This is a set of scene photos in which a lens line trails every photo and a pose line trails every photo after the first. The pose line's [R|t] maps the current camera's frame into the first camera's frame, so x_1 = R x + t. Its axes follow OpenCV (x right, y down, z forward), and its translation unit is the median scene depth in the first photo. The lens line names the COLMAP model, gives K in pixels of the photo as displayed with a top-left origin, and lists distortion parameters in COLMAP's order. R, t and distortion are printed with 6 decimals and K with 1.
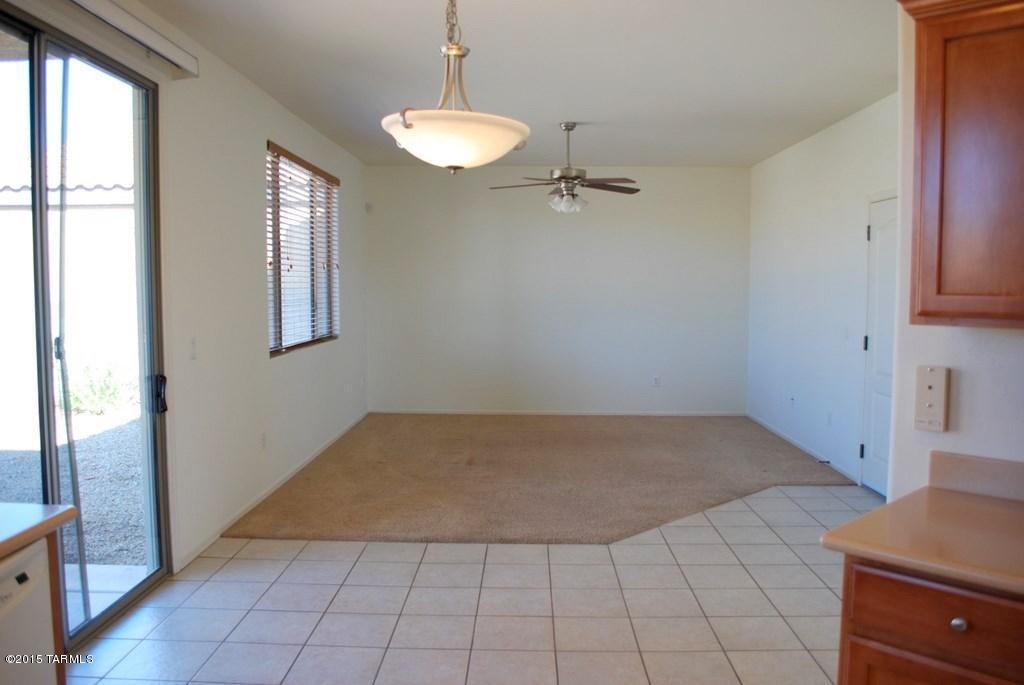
lens RADIAL K [[825.8, 0, 525.4], [0, 825.8, 343.1], [0, 0, 1]] dist [-0.078481, 0.010407]
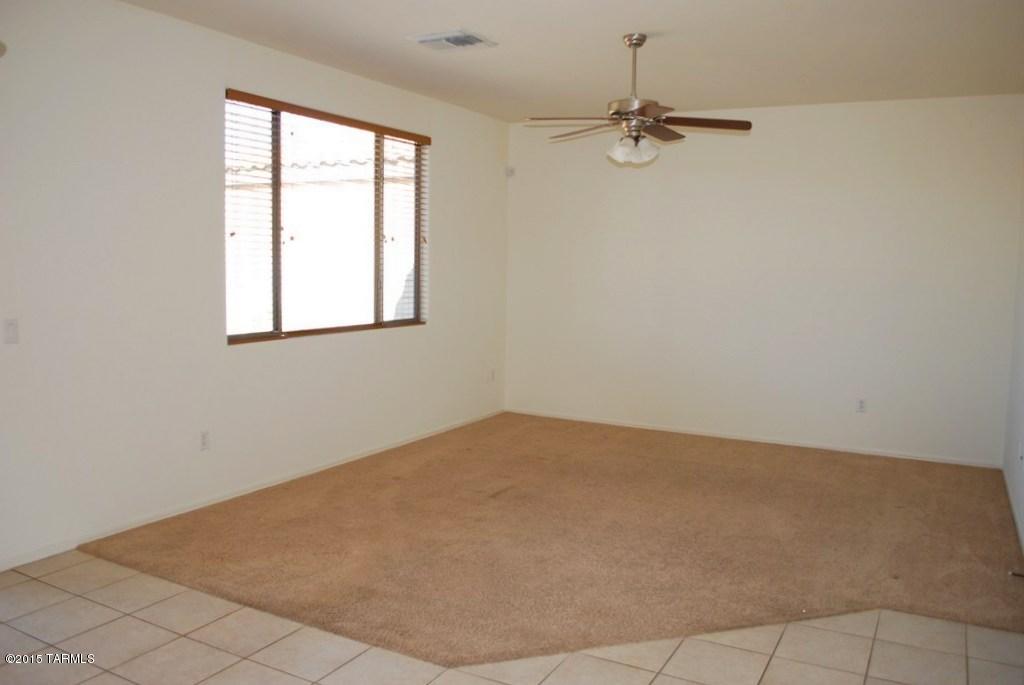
lens RADIAL K [[825.8, 0, 525.4], [0, 825.8, 343.1], [0, 0, 1]] dist [-0.078481, 0.010407]
pose [[0.885407, 0.059632, -0.460976, 0.327248], [-0.050643, 0.998209, 0.031857, -0.023160], [0.462050, -0.004861, 0.886841, 0.353182]]
